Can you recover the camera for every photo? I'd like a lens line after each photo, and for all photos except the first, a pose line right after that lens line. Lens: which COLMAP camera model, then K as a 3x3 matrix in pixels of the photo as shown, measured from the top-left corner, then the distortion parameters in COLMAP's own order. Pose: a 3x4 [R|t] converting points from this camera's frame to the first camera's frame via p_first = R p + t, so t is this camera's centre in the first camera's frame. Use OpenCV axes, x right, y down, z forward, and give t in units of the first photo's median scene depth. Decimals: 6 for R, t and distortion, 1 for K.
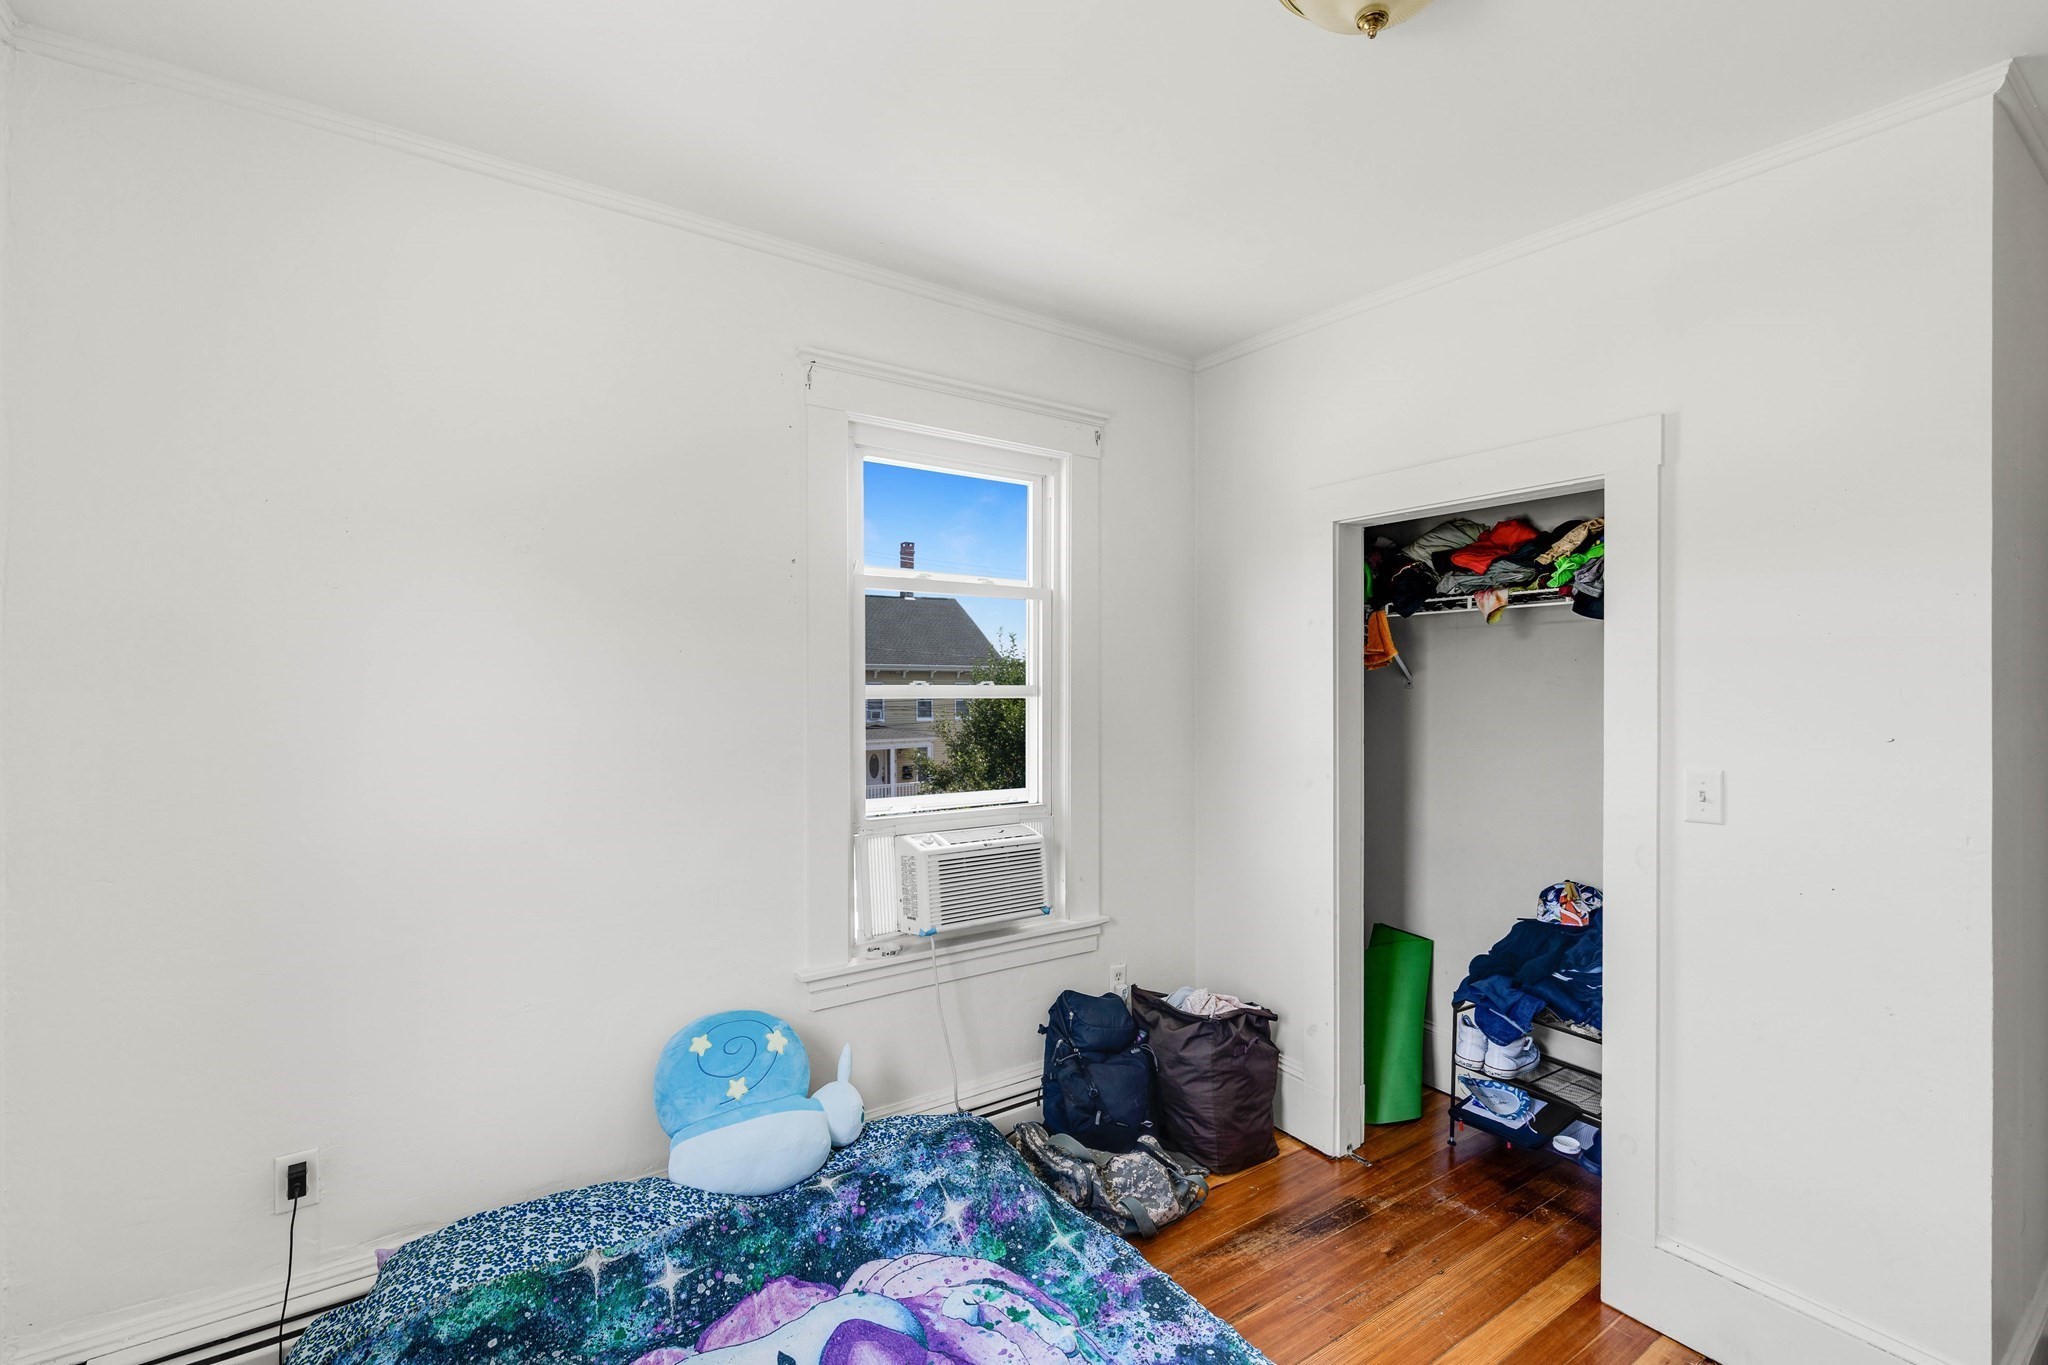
lens RADIAL K [[922.8, 0, 1030.7], [0, 922.8, 691.6], [0, 0, 1]] dist [0.002260, 0.000196]
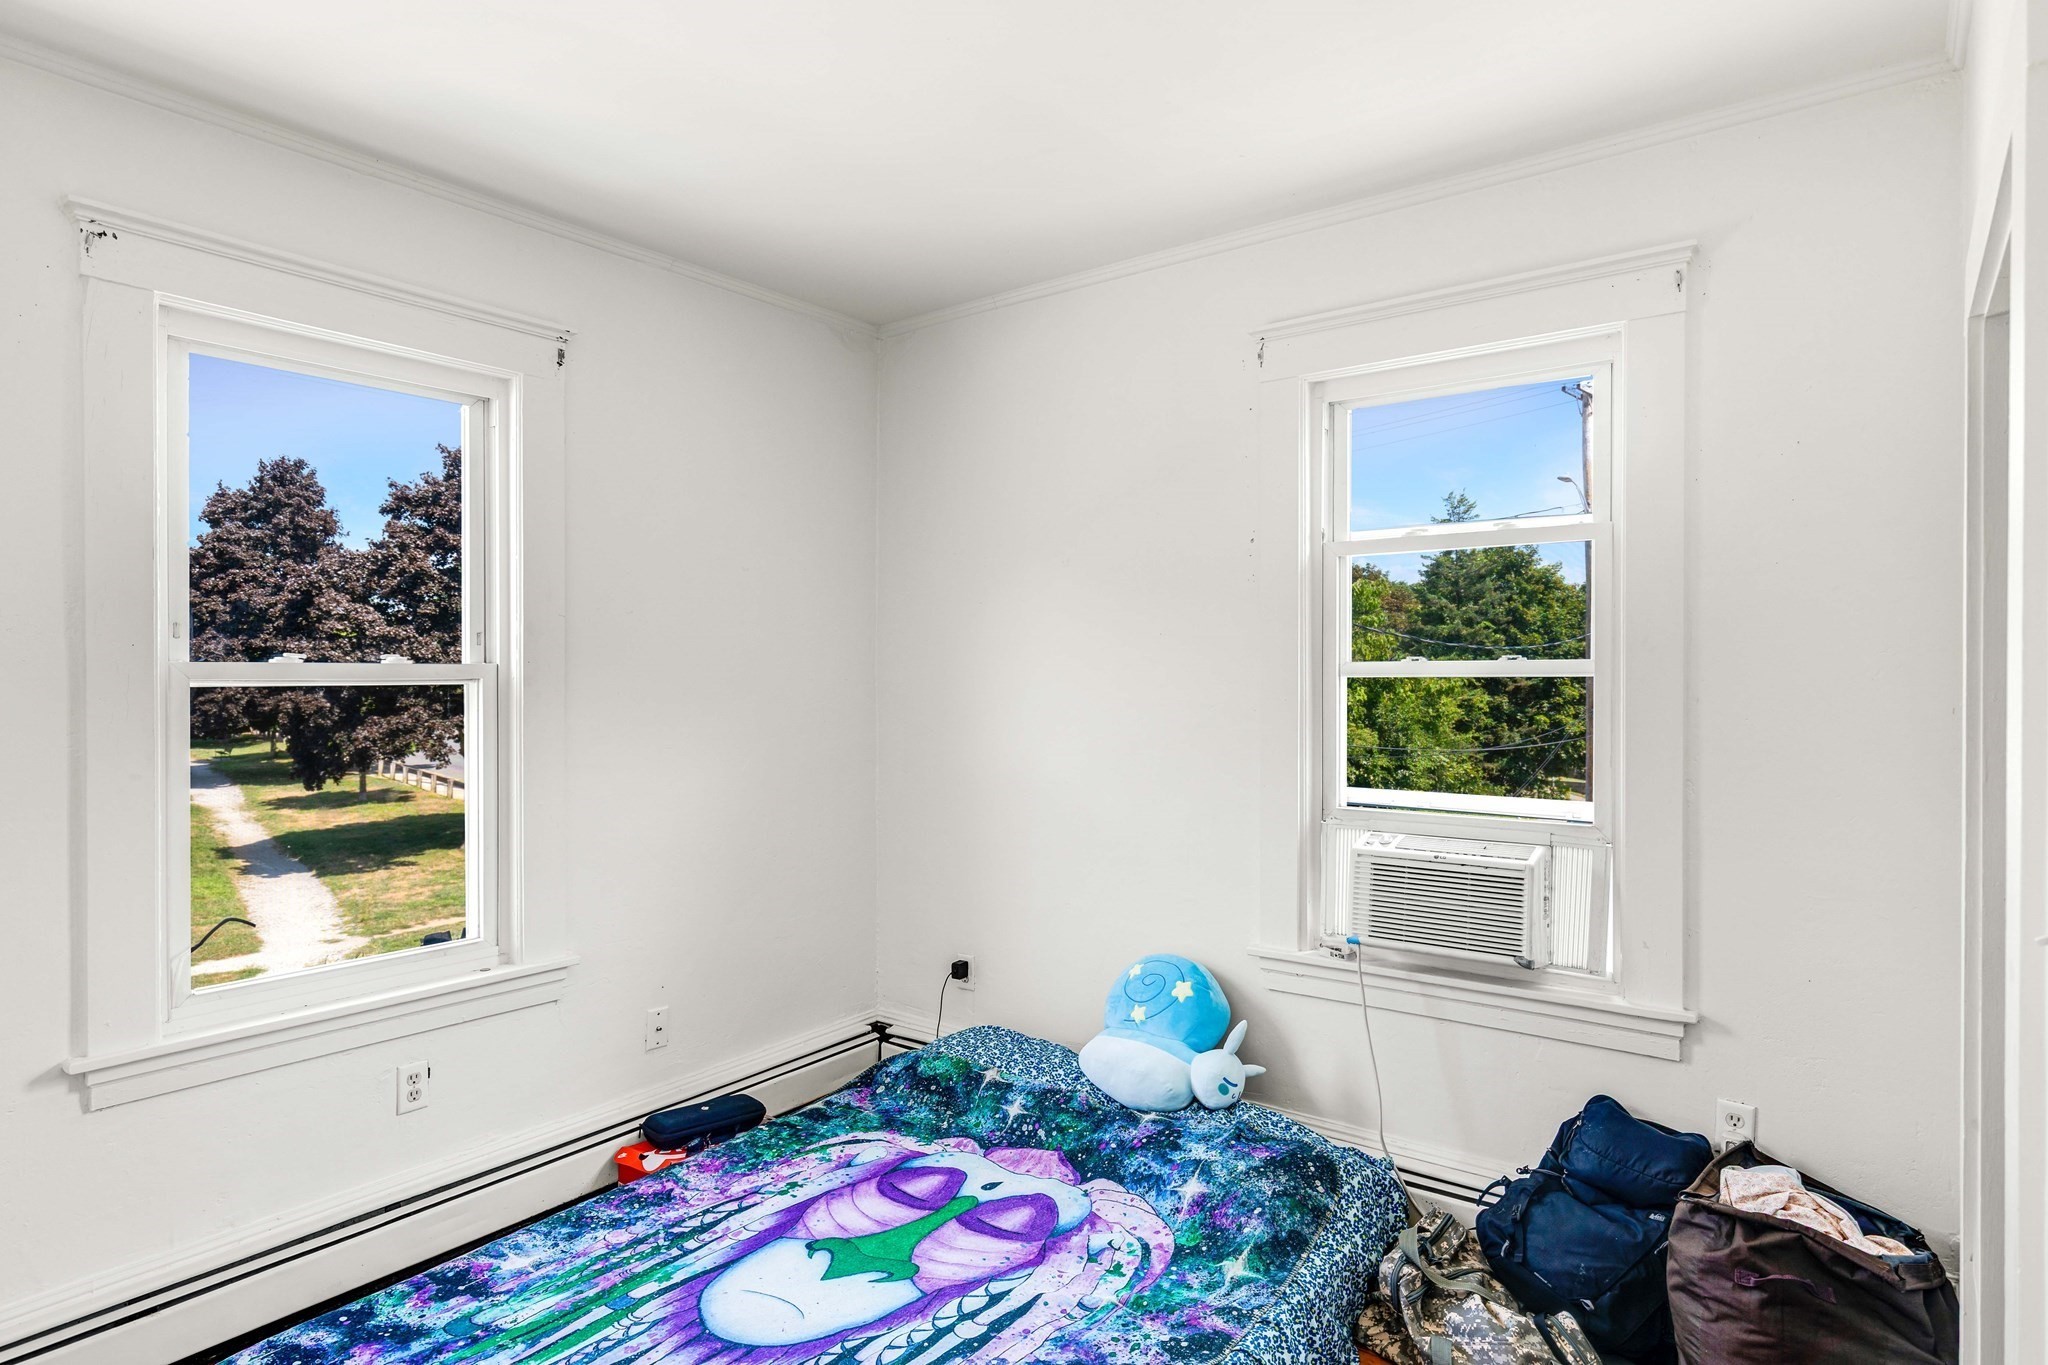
lens RADIAL K [[1105.8, 0, 1024.0], [0, 1105.8, 682.5], [0, 0, 1]] dist [0.001847, -0.000730]
pose [[0.310910, 0.006710, -0.950416, 1.000629], [-0.001807, 0.999977, 0.006469, 0.009252], [0.950438, -0.000294, 0.310915, 0.462344]]
